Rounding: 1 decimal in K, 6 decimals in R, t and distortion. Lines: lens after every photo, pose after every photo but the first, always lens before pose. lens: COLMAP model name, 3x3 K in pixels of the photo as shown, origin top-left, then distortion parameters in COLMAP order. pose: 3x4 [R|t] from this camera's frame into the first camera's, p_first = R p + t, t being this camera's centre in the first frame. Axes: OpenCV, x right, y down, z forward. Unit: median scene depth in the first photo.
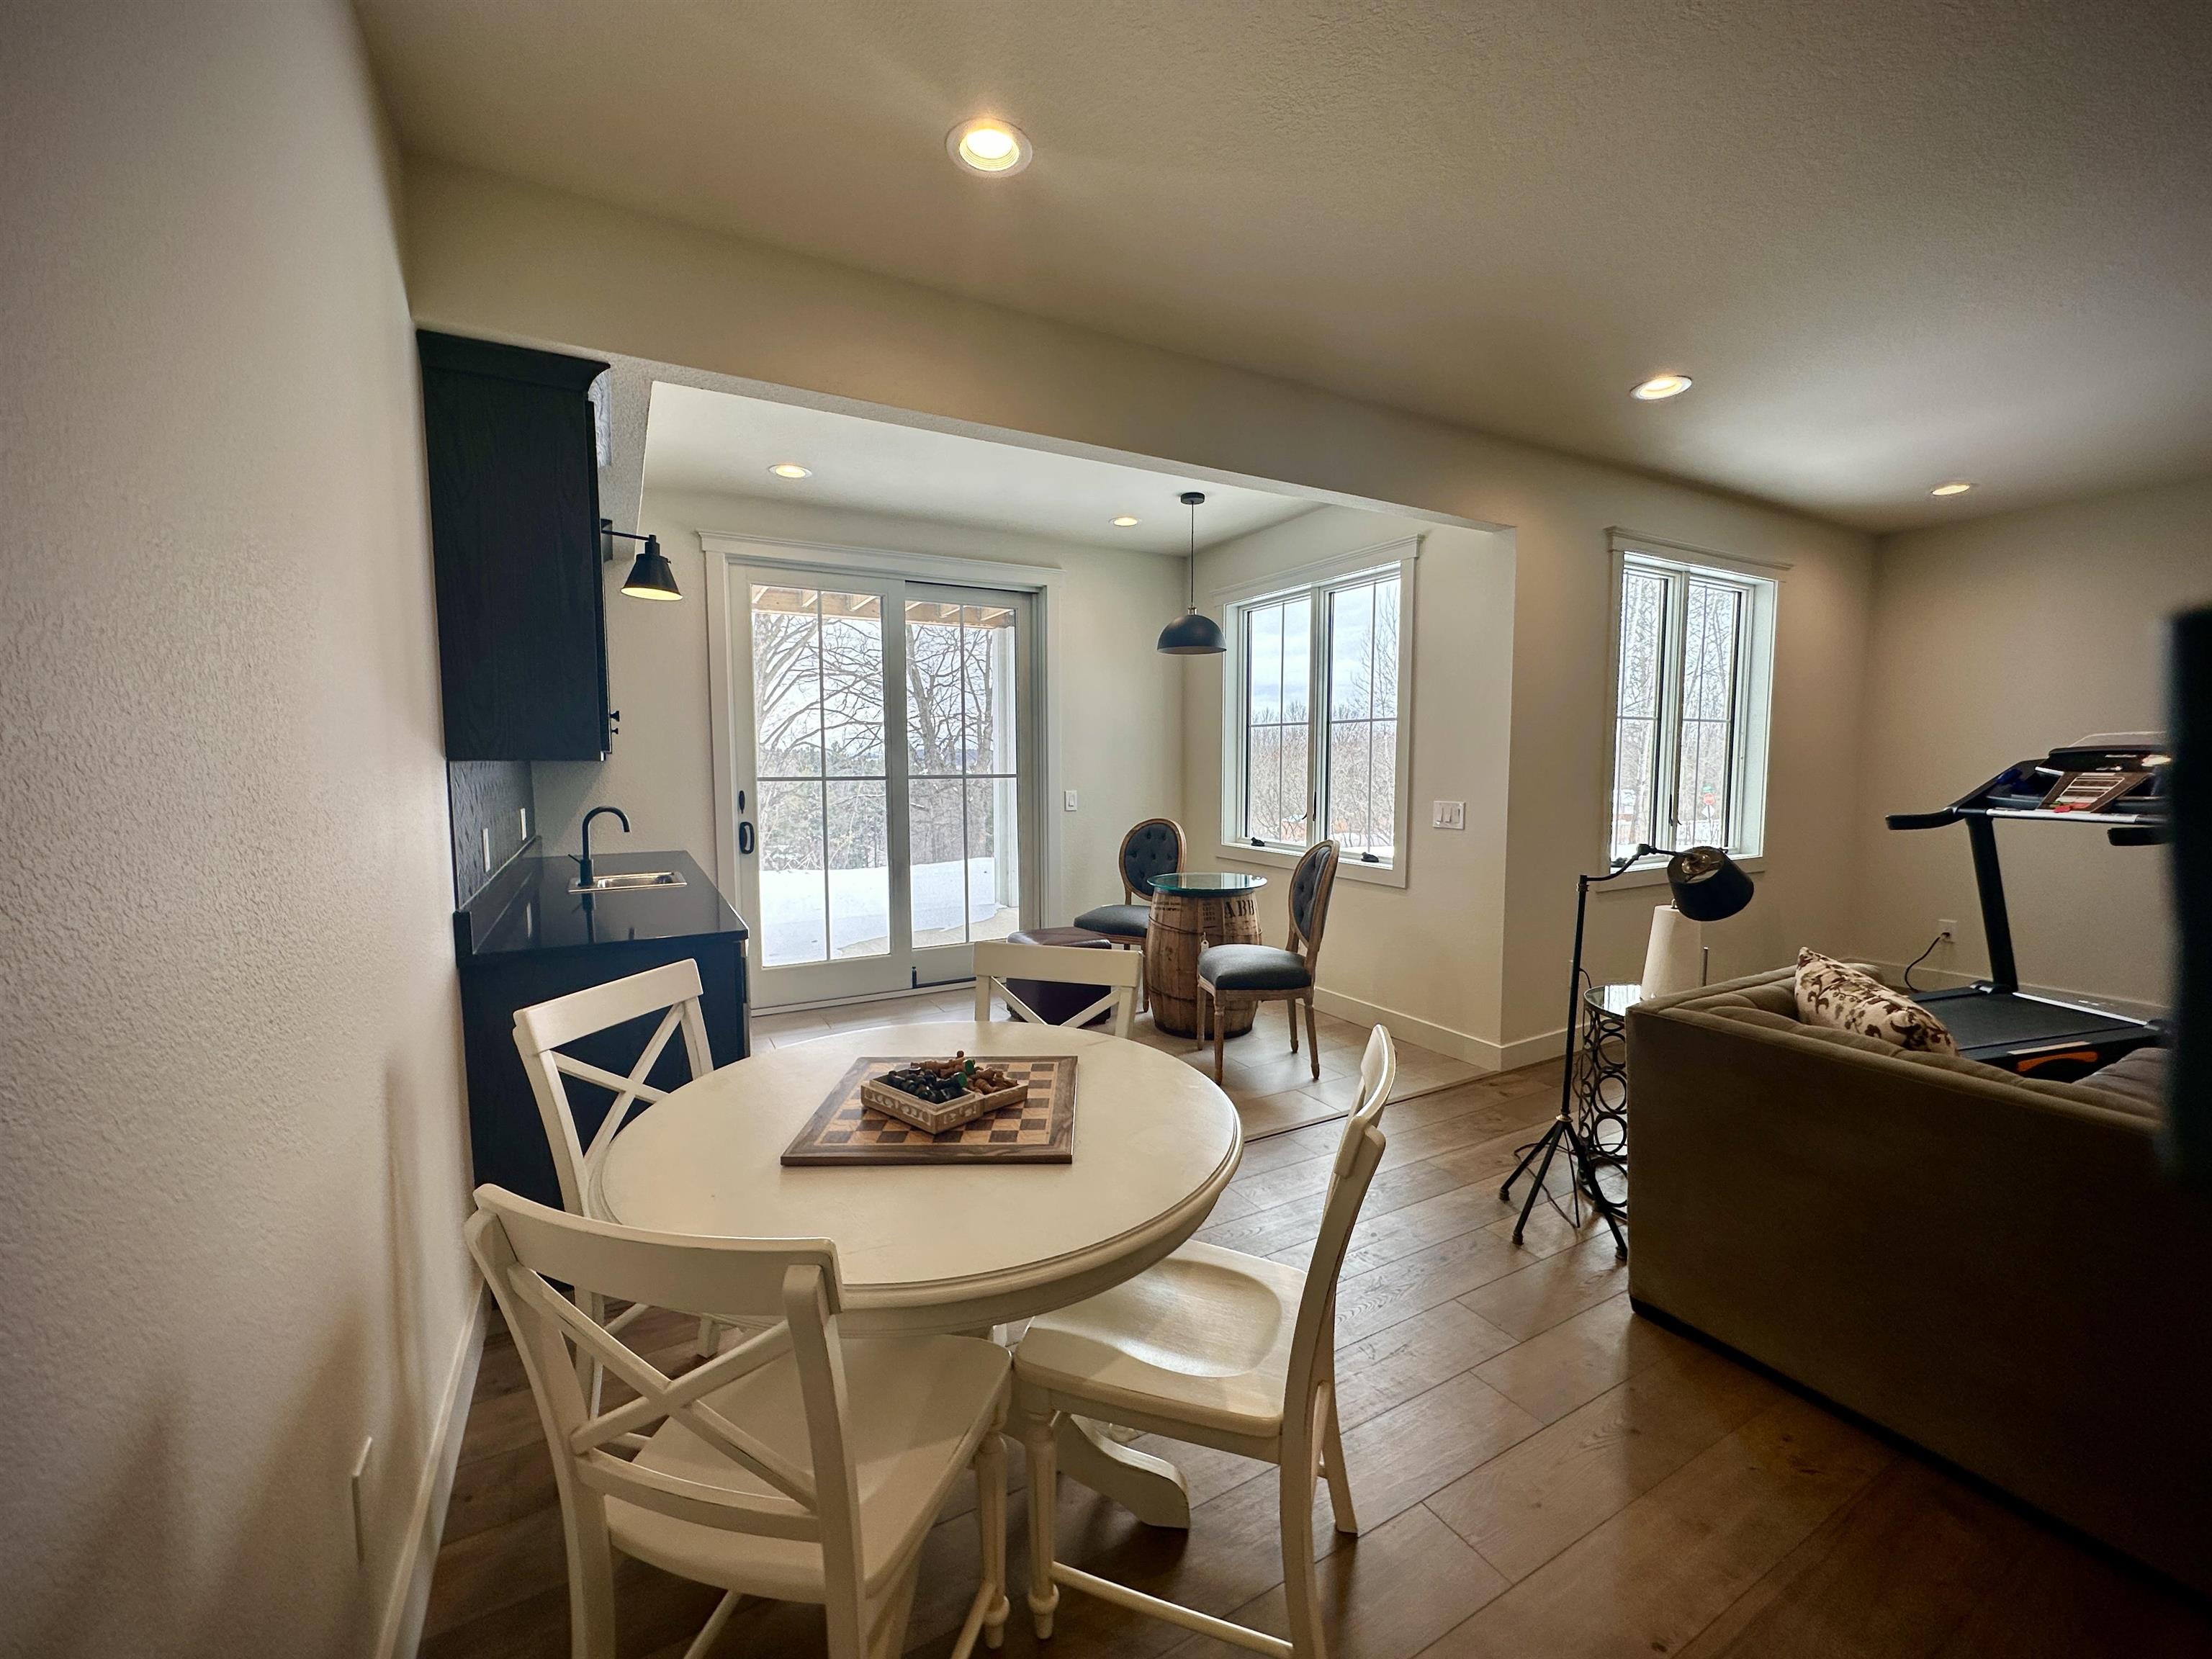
lens RADIAL K [[882.0, 0, 1102.0], [0, 882.0, 835.5], [0, 0, 1]] dist [0.000857, 0.000046]
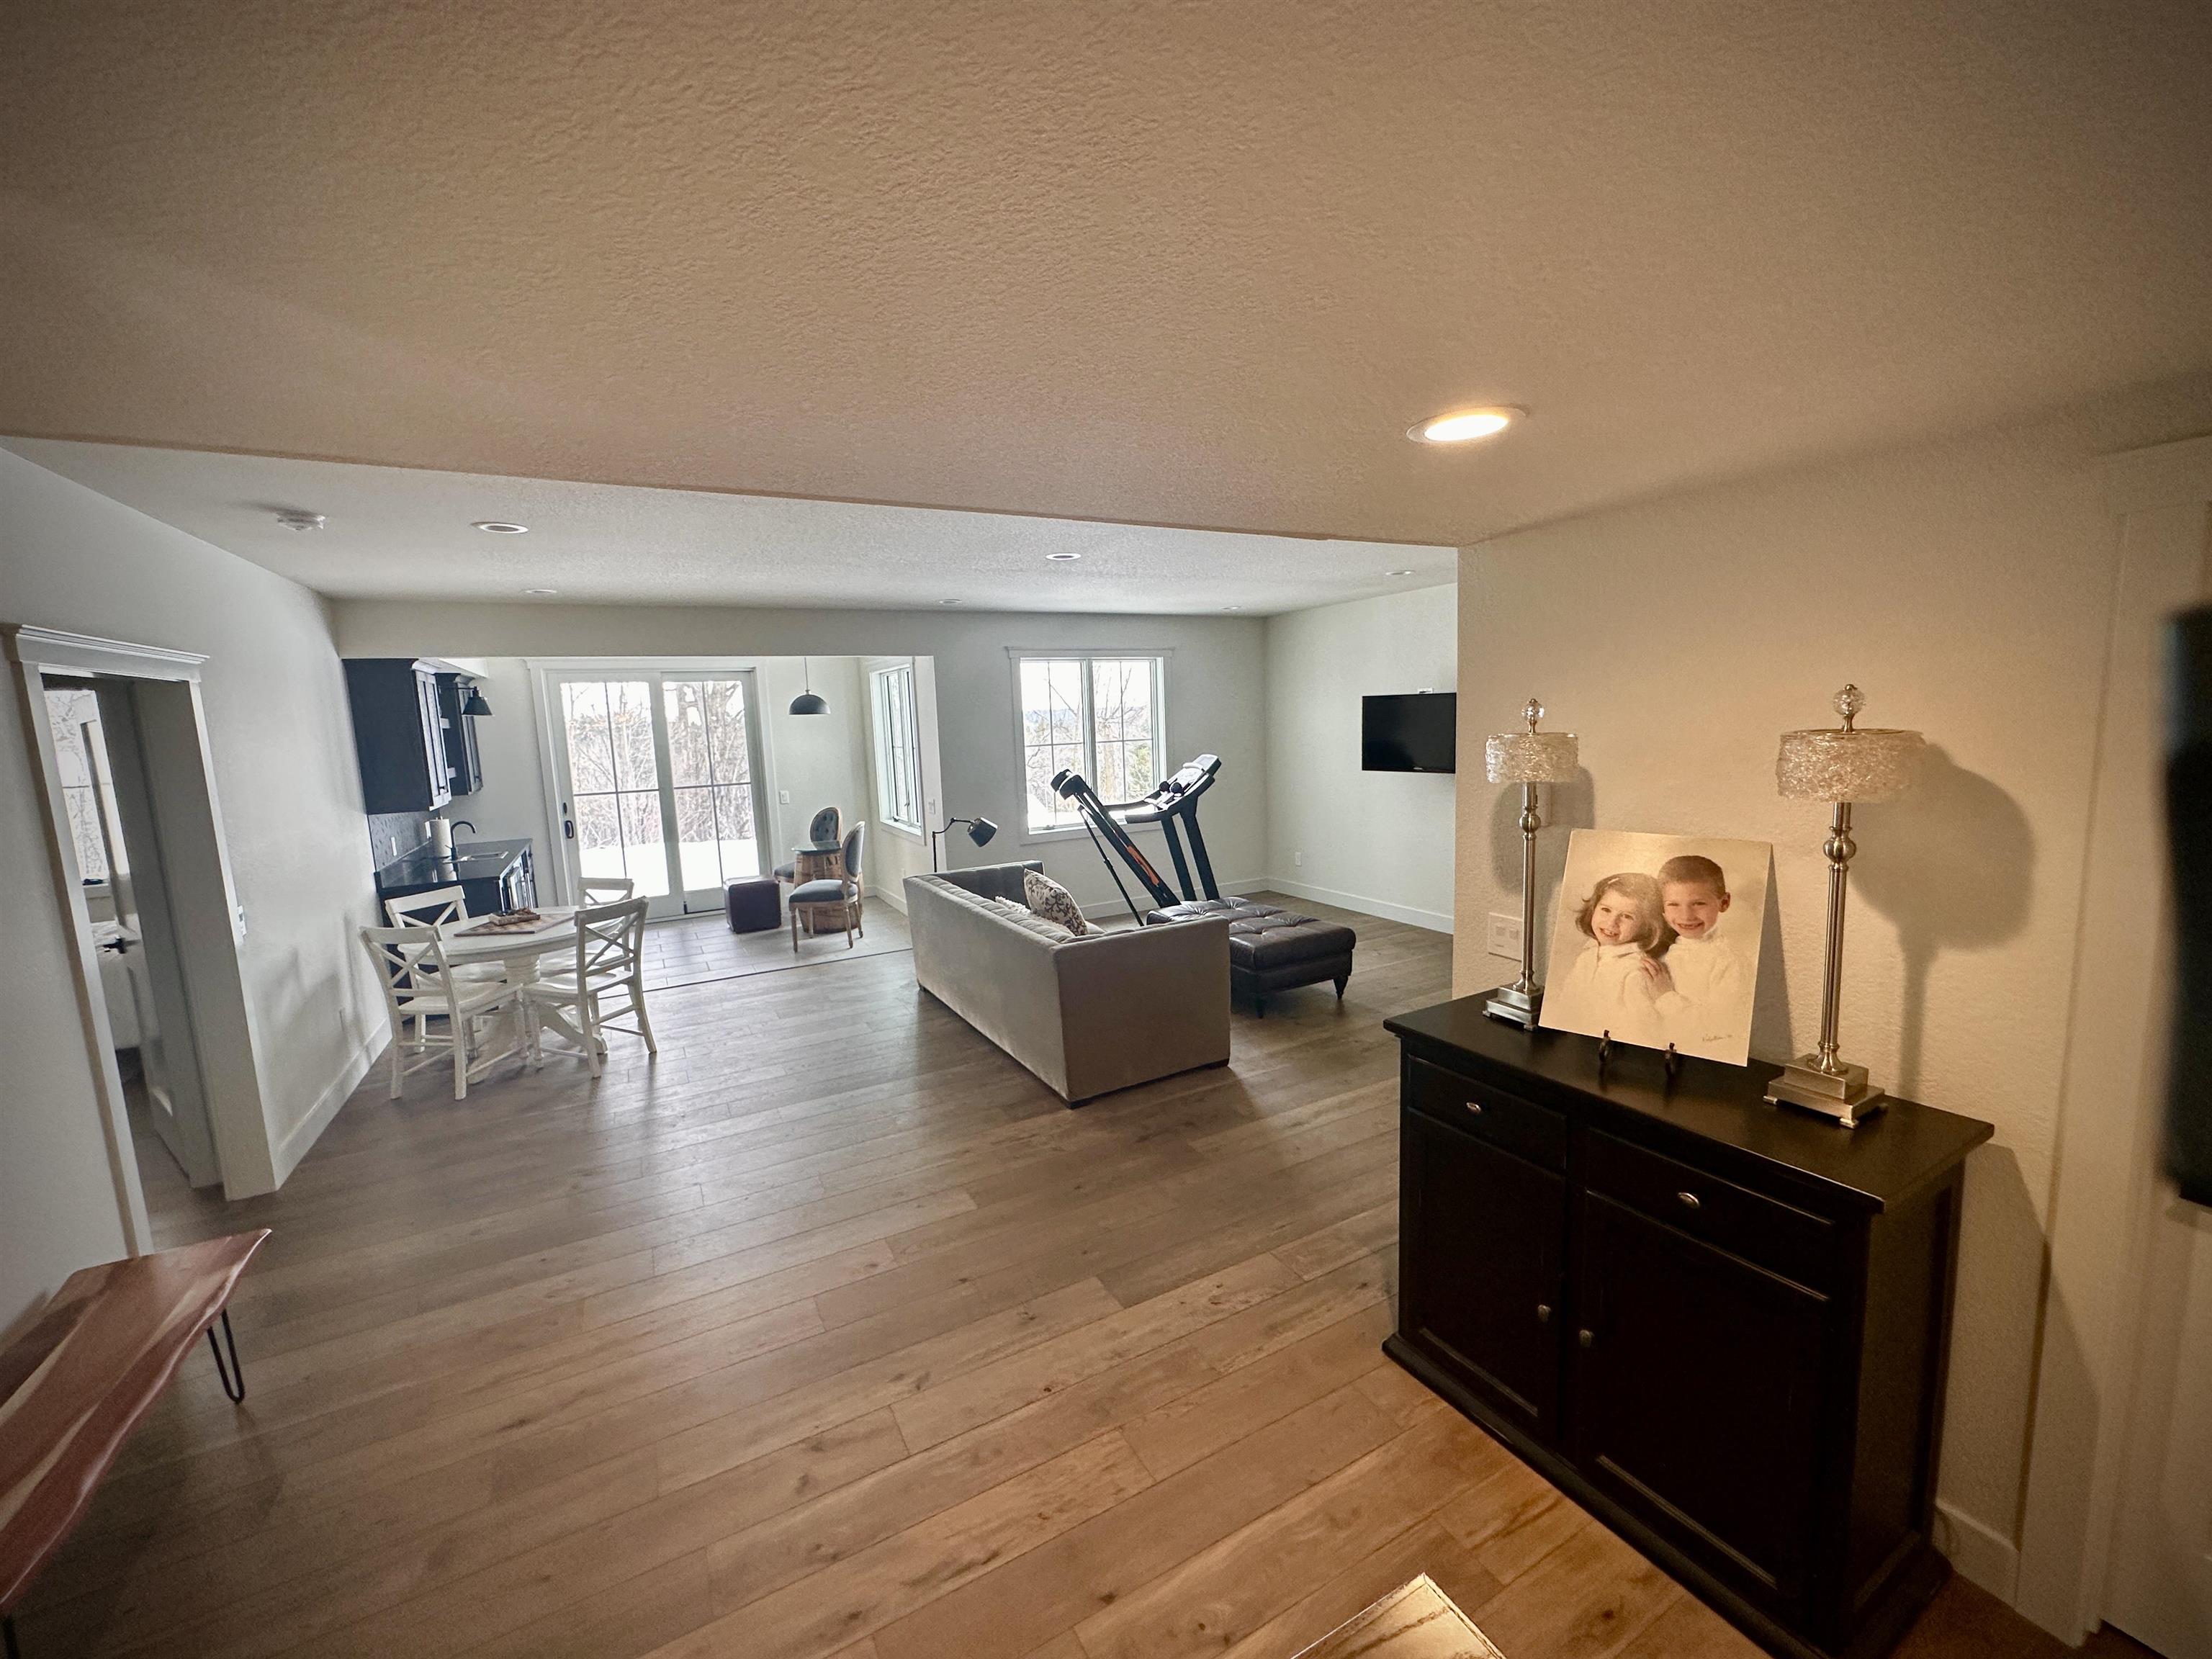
lens RADIAL K [[882.0, 0, 1115.7], [0, 882.0, 825.1], [0, 0, 1]] dist [0.000857, 0.000046]
pose [[0.999220, -0.039328, 0.003637, 0.701398], [0.039170, 0.998572, 0.036334, -0.028811], [-0.005061, -0.036163, 0.999333, -0.777950]]
